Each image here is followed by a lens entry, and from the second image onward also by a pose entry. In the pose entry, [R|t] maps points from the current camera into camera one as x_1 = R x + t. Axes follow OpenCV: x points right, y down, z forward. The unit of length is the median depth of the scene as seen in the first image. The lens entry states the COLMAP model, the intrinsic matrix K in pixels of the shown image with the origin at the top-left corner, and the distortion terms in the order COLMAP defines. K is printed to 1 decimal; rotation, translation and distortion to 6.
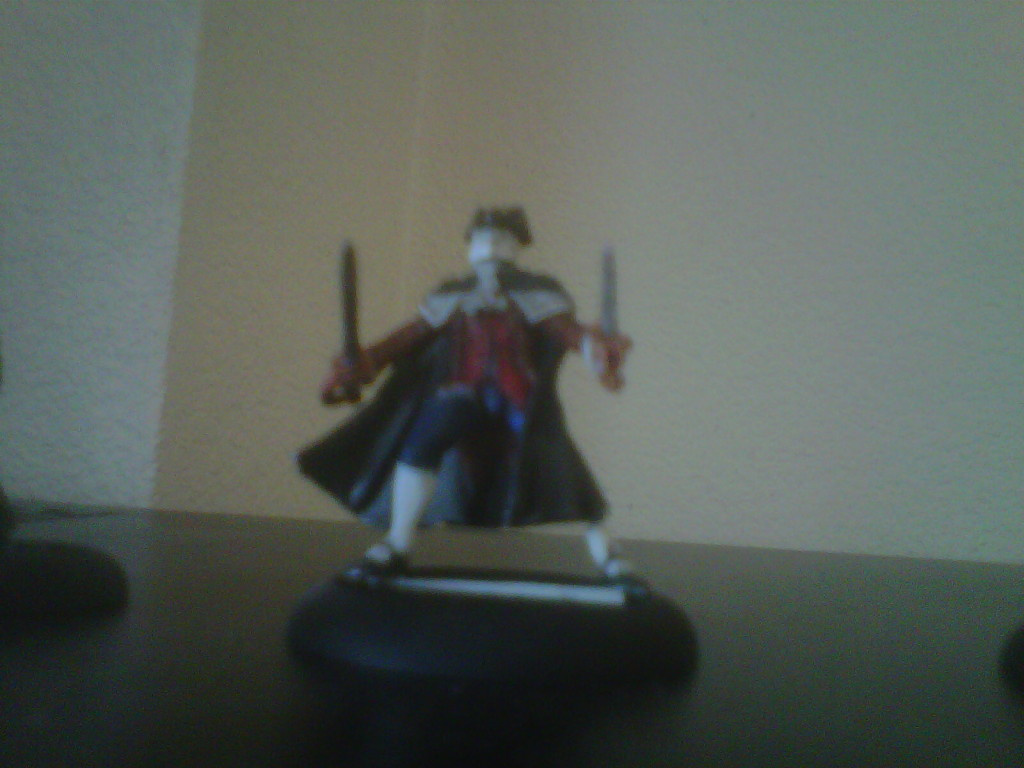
lens RADIAL K [[1092.2, 0, 506.9], [0, 1092.2, 332.3], [0, 0, 1]] dist [-0.000401, -0.015499]
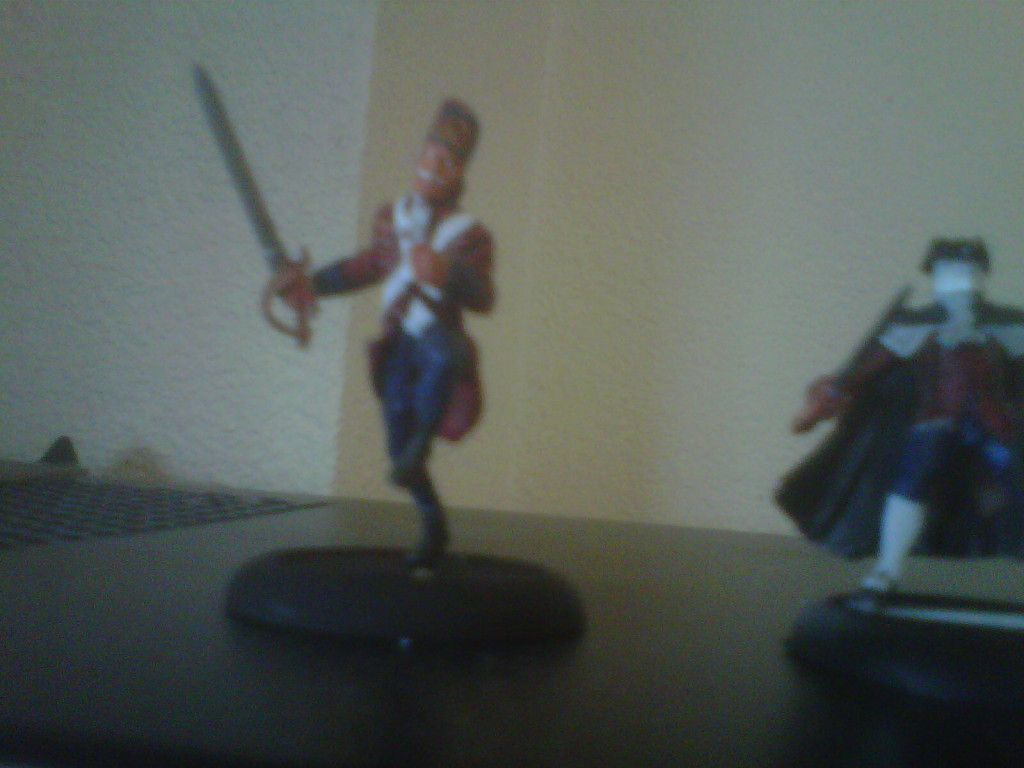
lens RADIAL K [[1095.6, 0, 512.0], [0, 1095.6, 384.0], [0, 0, 1]] dist [-0.005999, -0.012346]
pose [[0.998782, 0.015449, -0.046857, -0.360889], [-0.012306, 0.997701, 0.066648, -0.042056], [0.047779, -0.065990, 0.996676, -0.021221]]
